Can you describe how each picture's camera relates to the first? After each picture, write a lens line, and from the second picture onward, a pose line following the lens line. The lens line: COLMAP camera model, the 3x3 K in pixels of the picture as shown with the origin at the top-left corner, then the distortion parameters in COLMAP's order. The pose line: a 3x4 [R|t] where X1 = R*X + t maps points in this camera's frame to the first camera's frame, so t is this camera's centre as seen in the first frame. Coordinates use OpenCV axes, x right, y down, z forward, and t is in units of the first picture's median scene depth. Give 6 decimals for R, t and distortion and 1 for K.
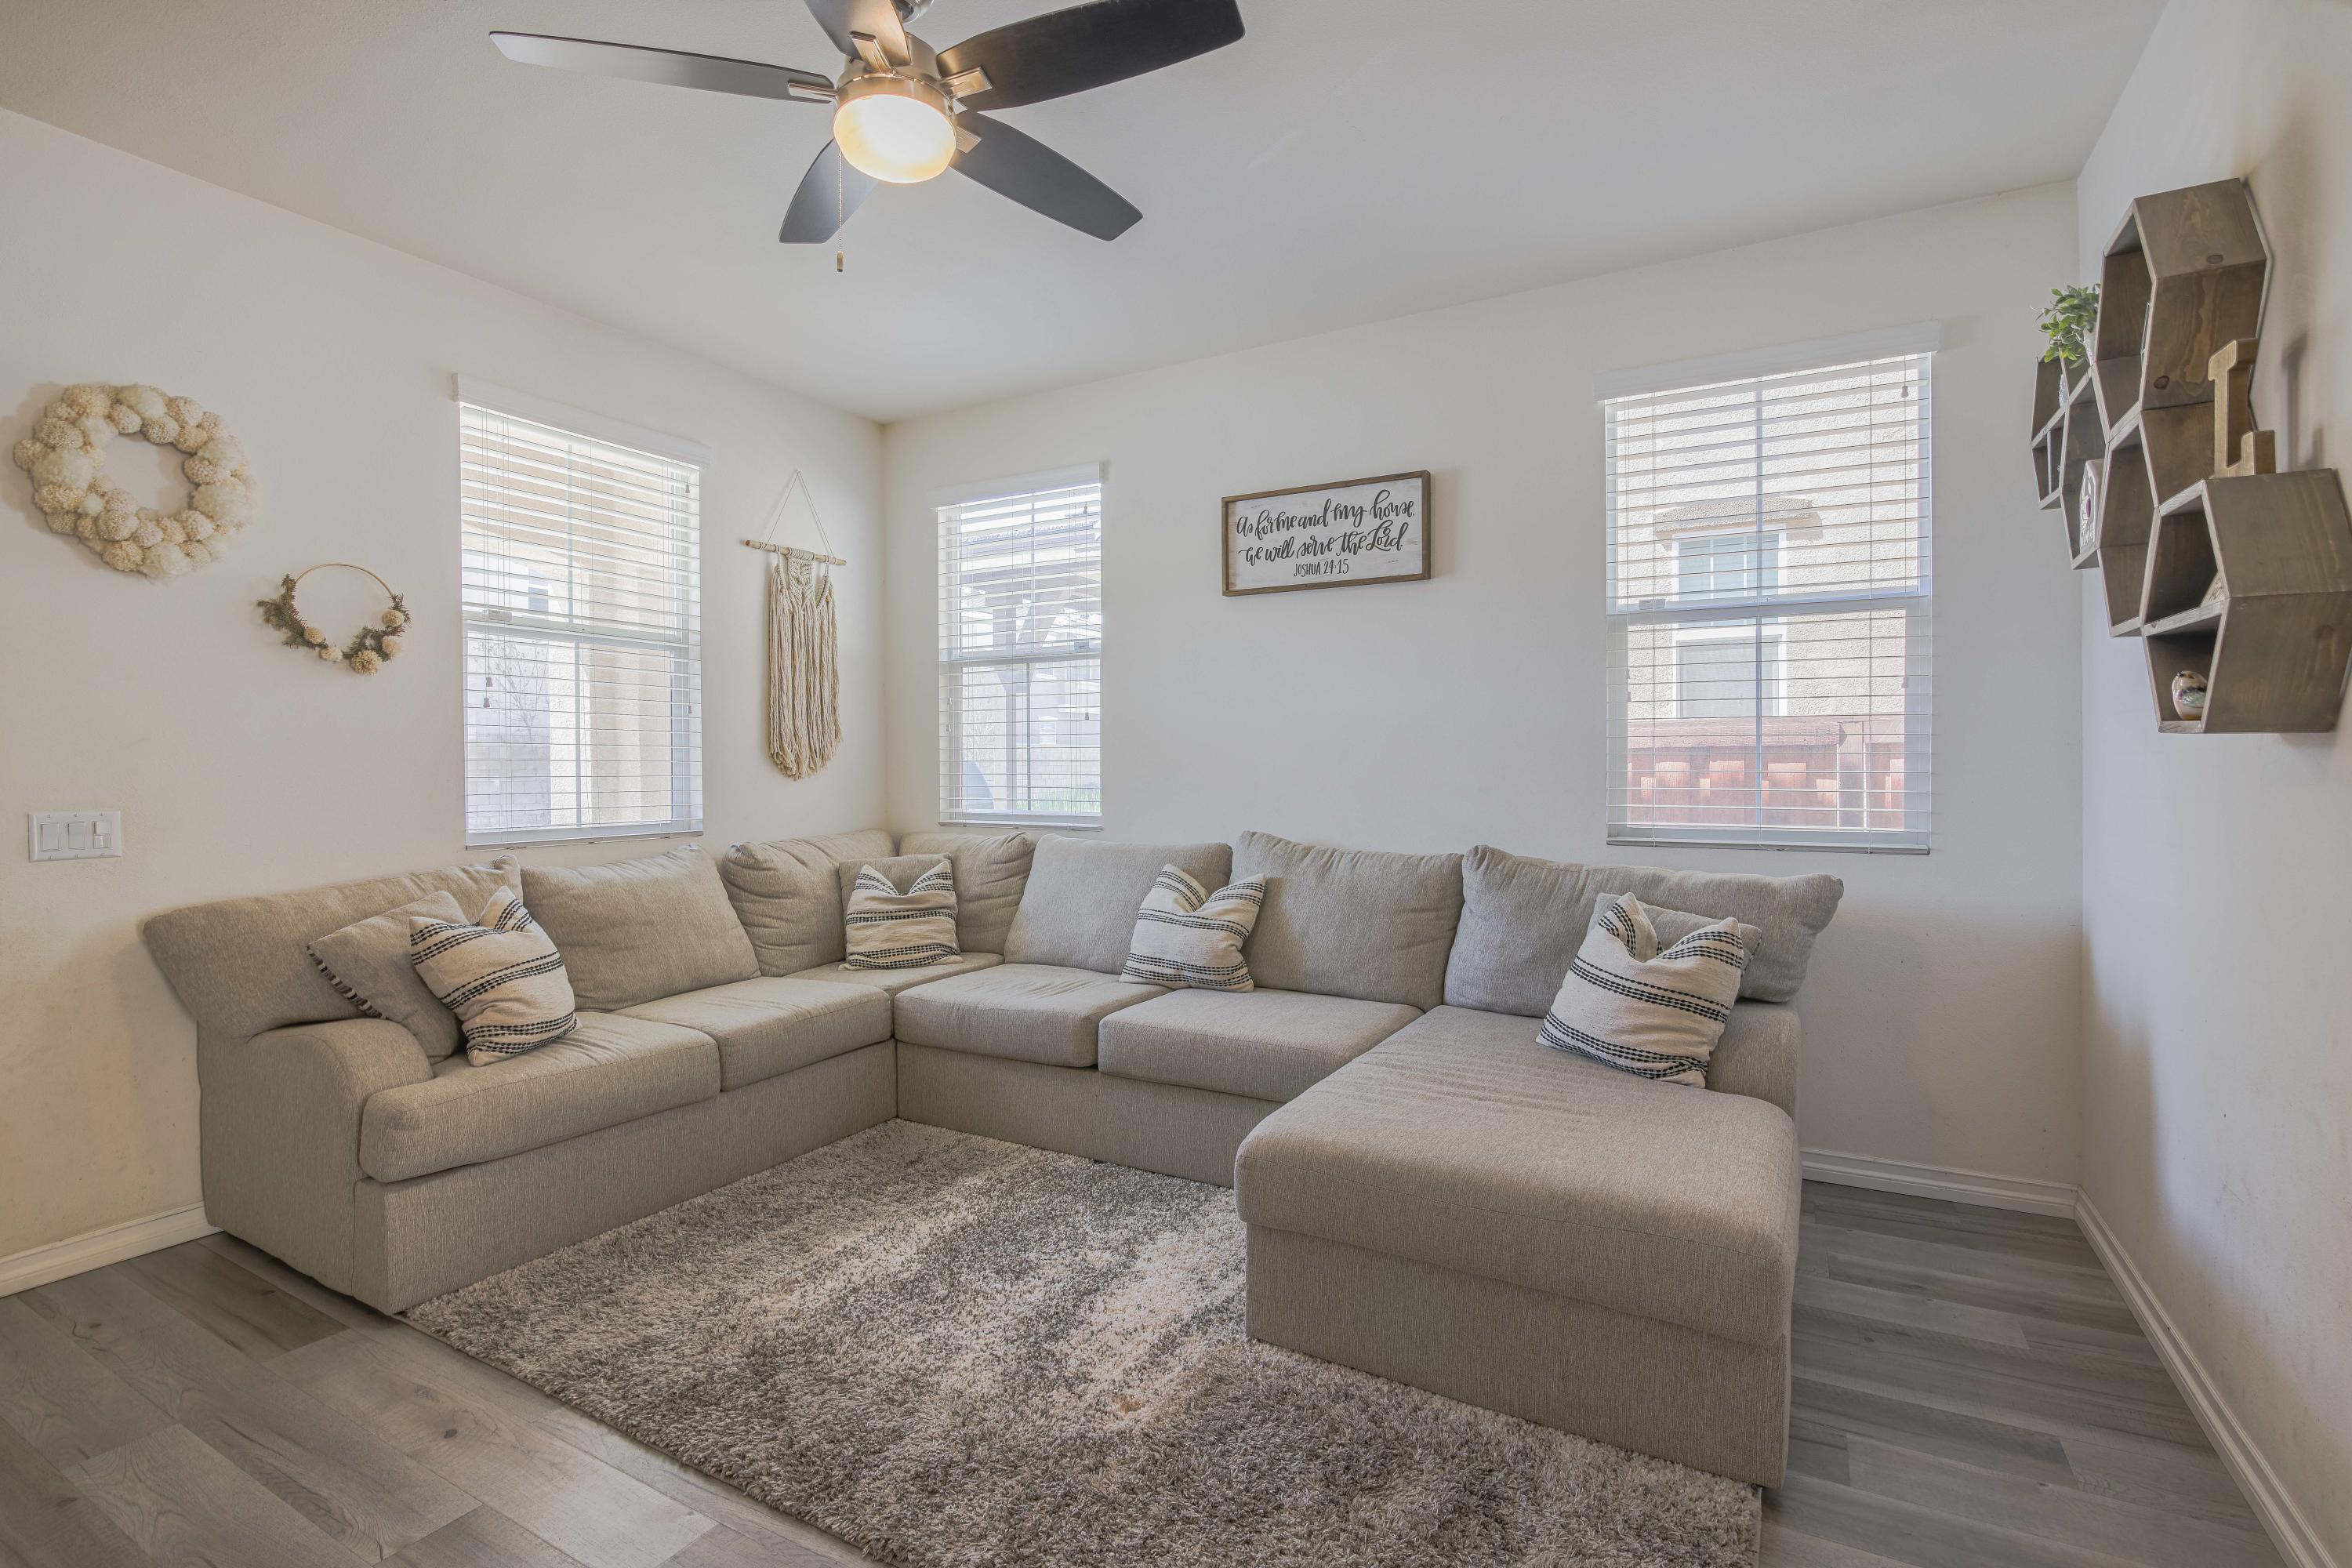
lens RADIAL K [[1080.9, 0, 1176.0], [0, 1080.9, 784.0], [0, 0, 1]] dist [-0.014924, 0.000038]
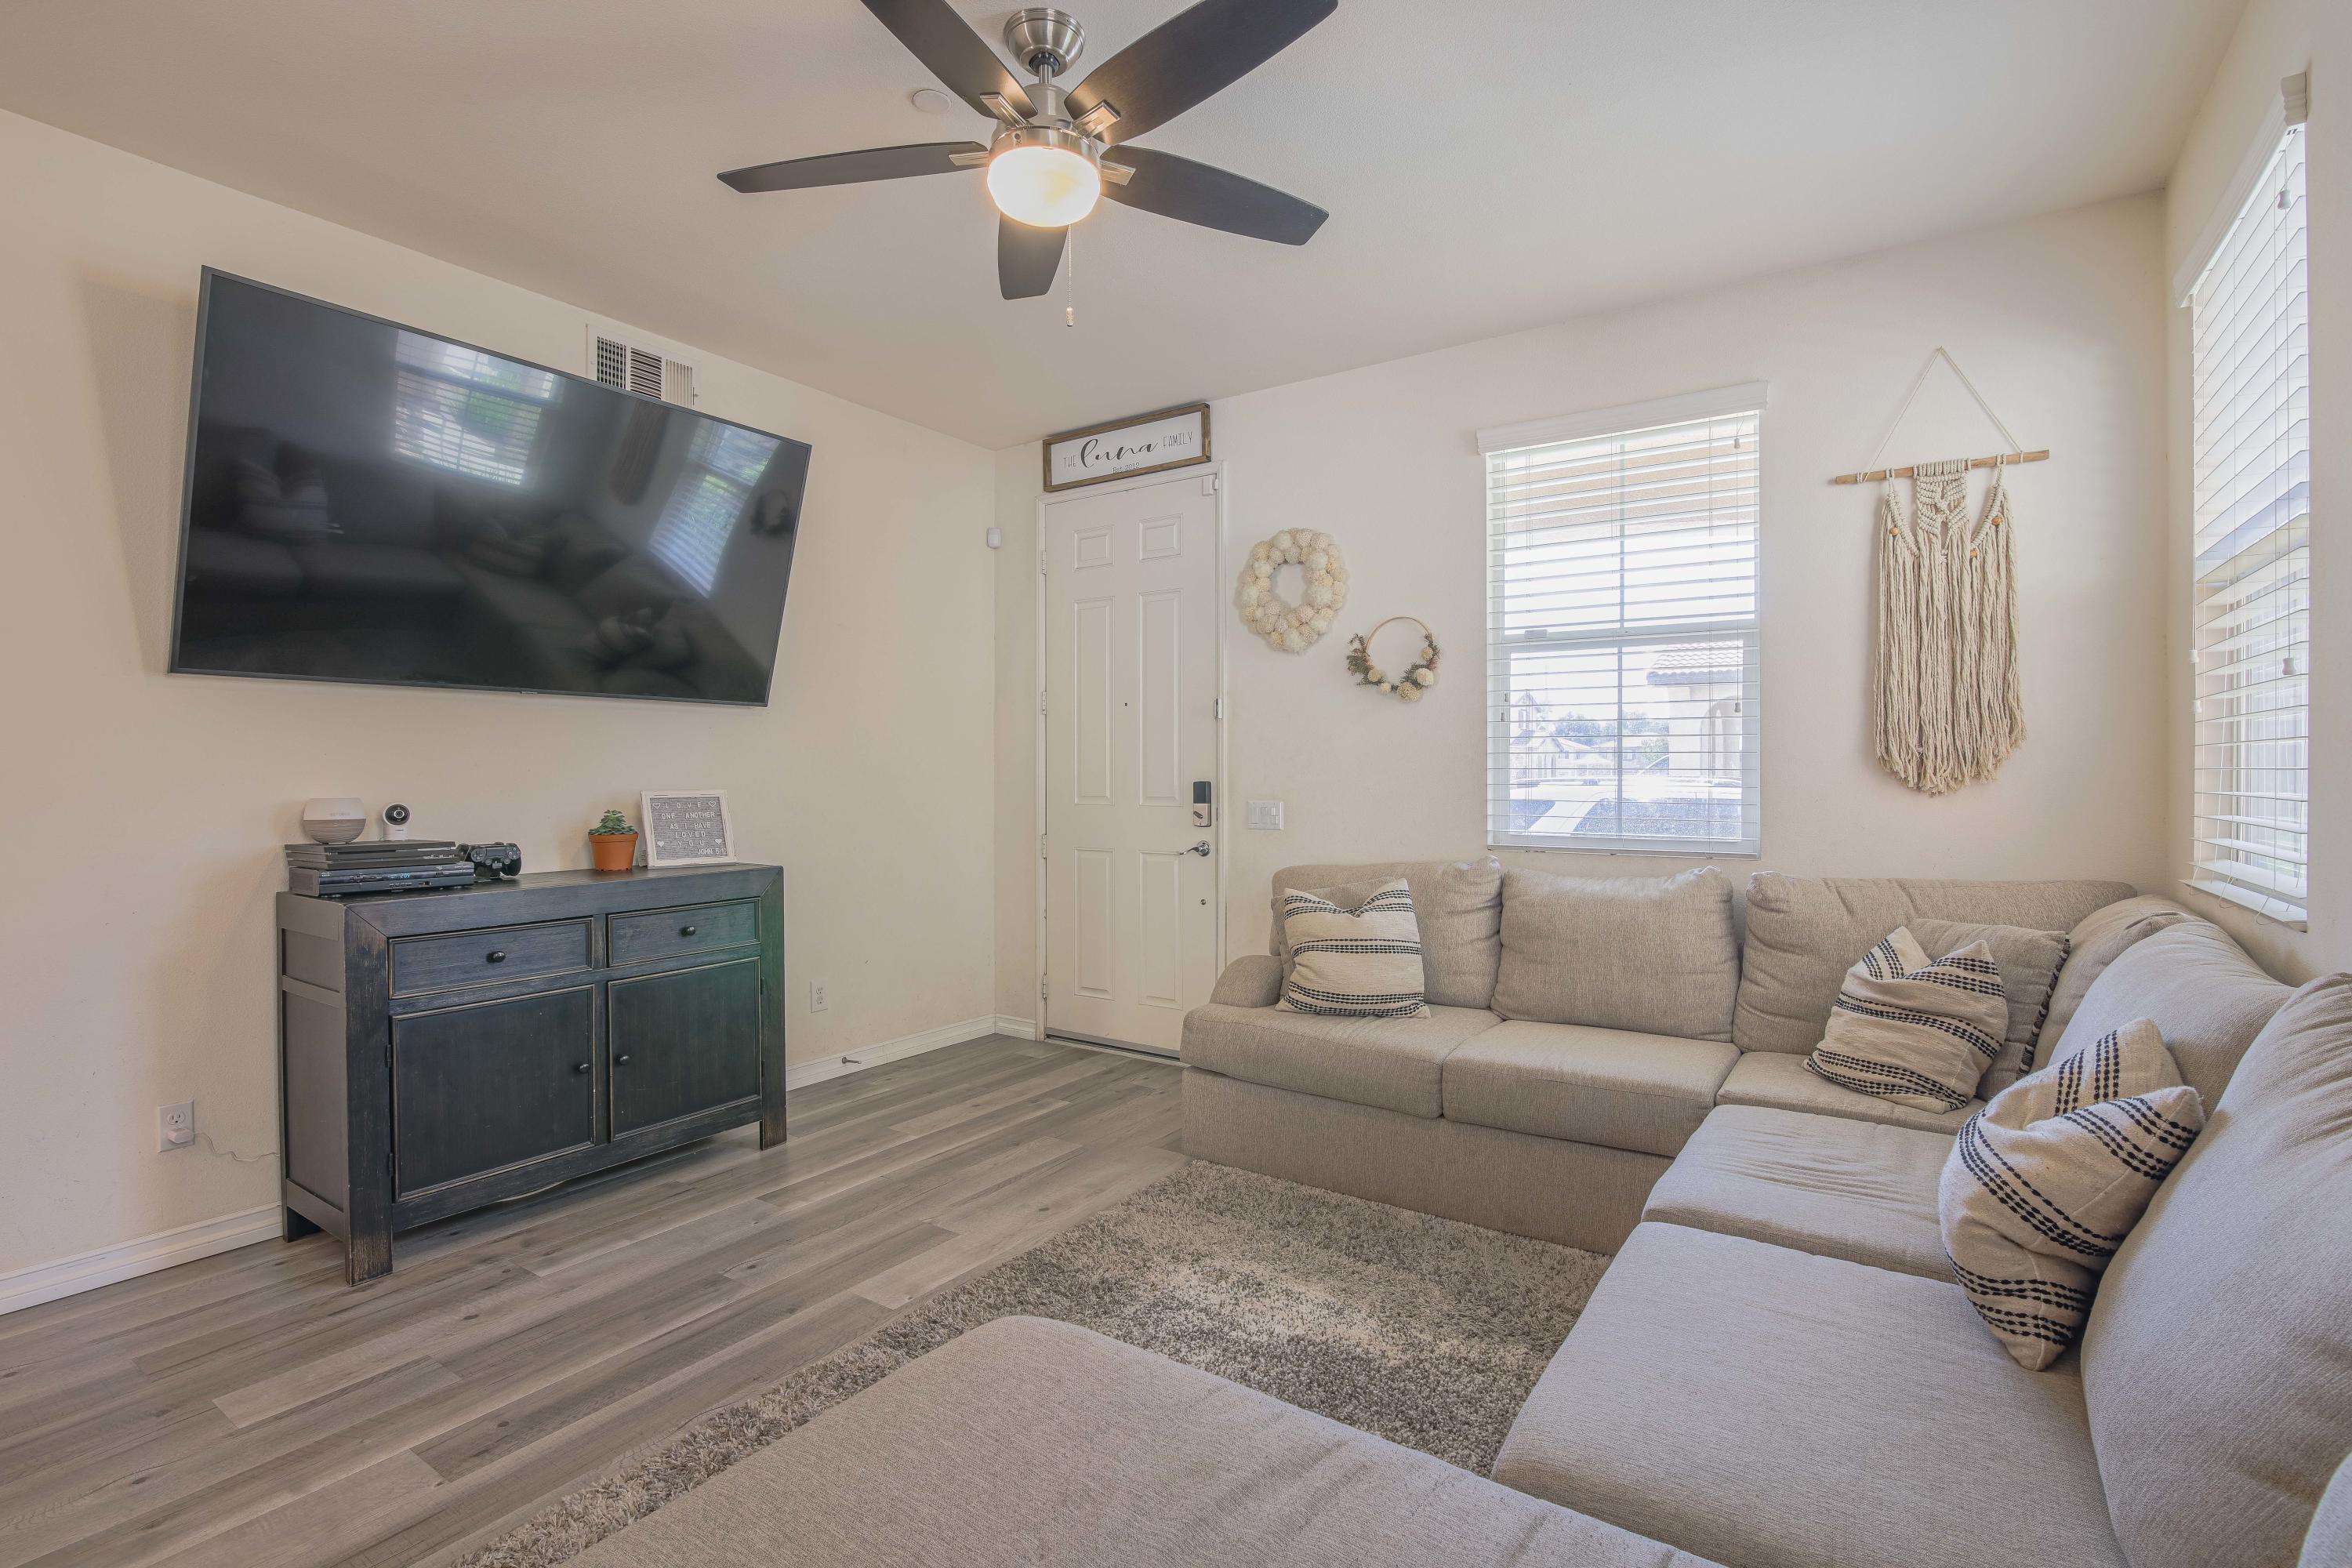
lens RADIAL K [[1080.9, 0, 1176.0], [0, 1080.9, 784.0], [0, 0, 1]] dist [-0.014924, 0.000038]
pose [[-0.074045, 0.012837, -0.997172, 0.547298], [-0.019431, 0.999709, 0.014312, -0.018251], [0.997066, 0.020436, -0.073774, 0.838468]]
